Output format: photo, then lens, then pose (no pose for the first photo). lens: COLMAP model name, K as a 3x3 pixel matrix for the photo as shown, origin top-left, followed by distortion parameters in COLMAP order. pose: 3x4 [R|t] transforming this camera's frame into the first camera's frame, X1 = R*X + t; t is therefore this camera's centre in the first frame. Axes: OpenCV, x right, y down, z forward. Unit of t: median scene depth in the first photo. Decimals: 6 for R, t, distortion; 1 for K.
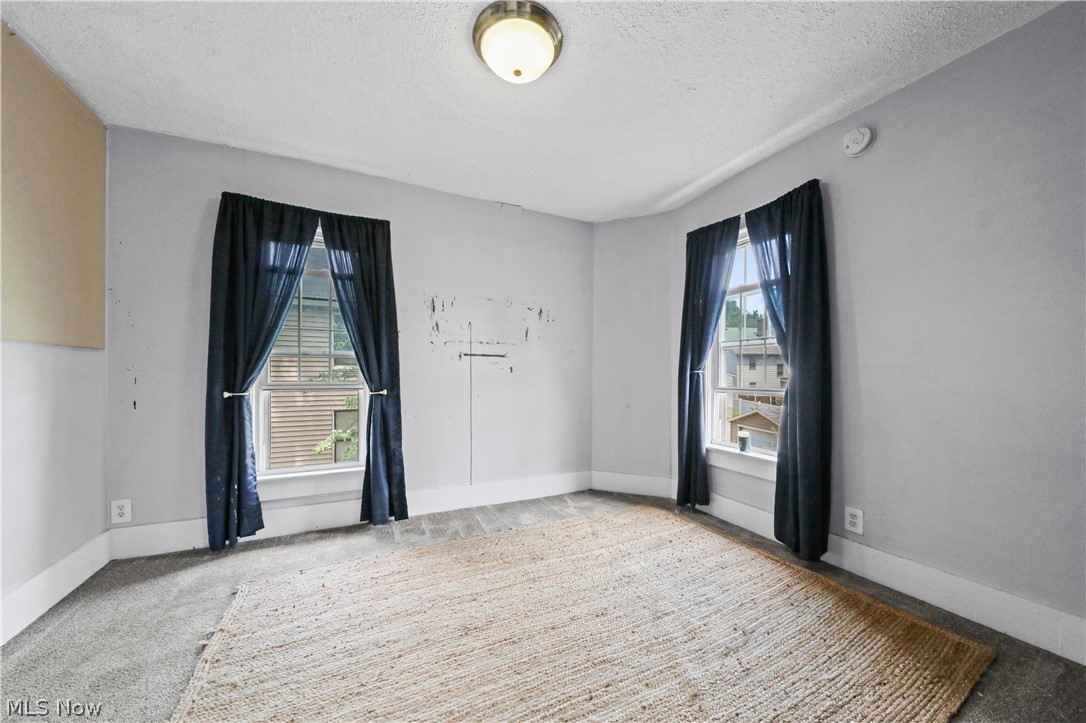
lens RADIAL K [[371.2, 0, 544.2], [0, 371.2, 368.6], [0, 0, 1]] dist [-0.005503, -0.002325]
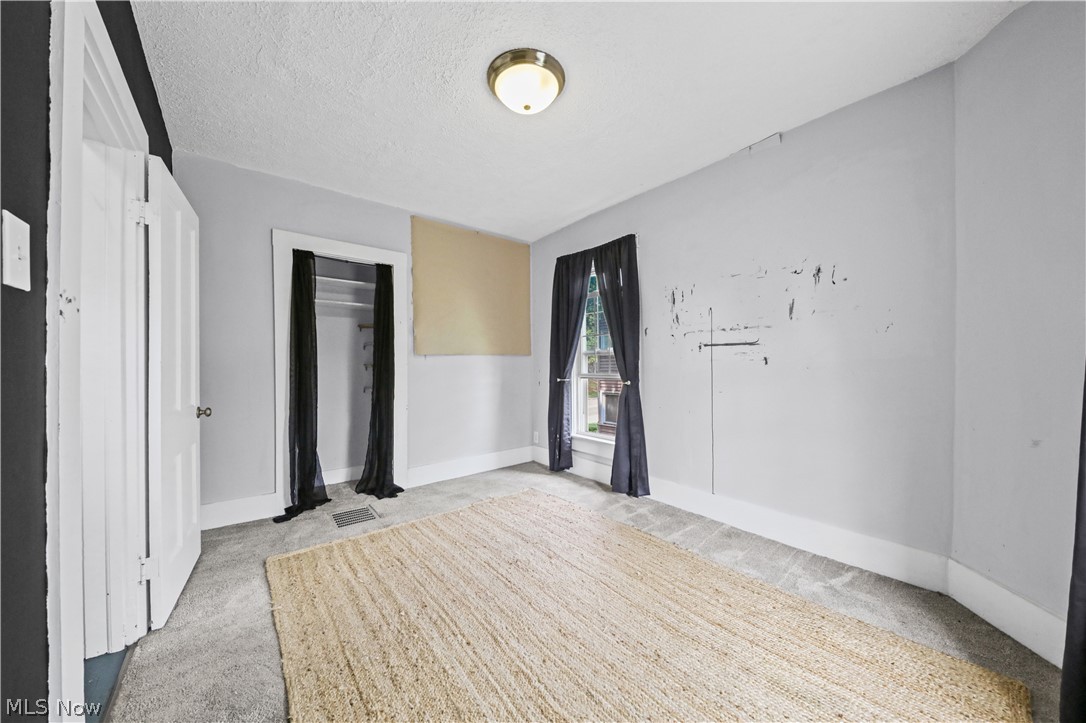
lens RADIAL K [[371.2, 0, 537.8], [0, 371.2, 360.4], [0, 0, 1]] dist [-0.005503, -0.002325]
pose [[0.221412, -0.016422, -0.975042, 0.687108], [0.021927, 0.999689, -0.011858, 0.000661], [0.974934, -0.018754, 0.221703, 0.494279]]
